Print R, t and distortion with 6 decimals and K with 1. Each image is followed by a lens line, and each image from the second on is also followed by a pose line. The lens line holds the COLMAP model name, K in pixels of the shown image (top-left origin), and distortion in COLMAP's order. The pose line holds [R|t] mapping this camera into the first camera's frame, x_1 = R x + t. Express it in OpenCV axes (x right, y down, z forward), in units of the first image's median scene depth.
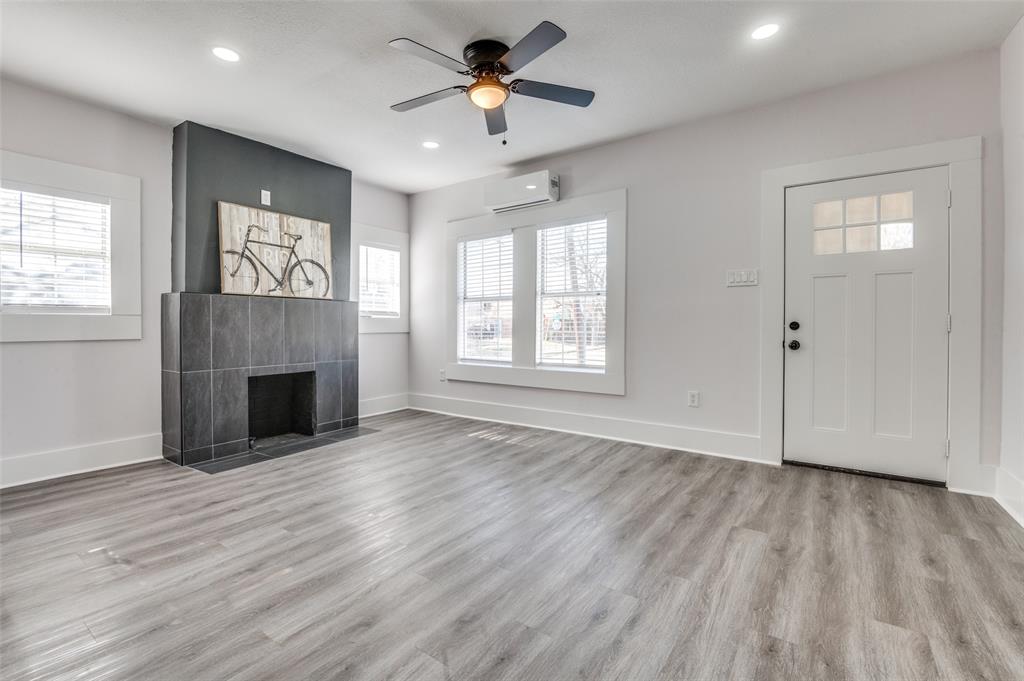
lens RADIAL K [[449.5, 0, 520.2], [0, 449.5, 329.9], [0, 0, 1]] dist [0.000383, -0.000472]
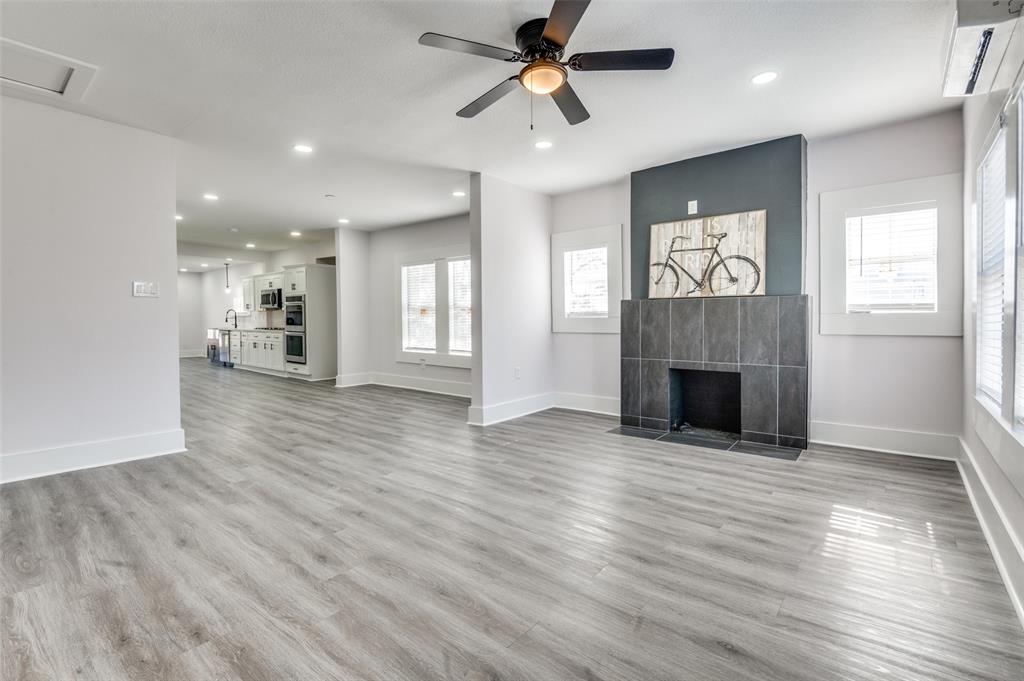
lens RADIAL K [[449.5, 0, 520.2], [0, 449.5, 329.9], [0, 0, 1]] dist [0.000383, -0.000472]
pose [[-0.057589, 0.020436, -0.998131, 0.565634], [-0.008229, 0.999747, 0.020943, -0.015999], [0.998306, 0.009419, -0.057406, 0.657640]]
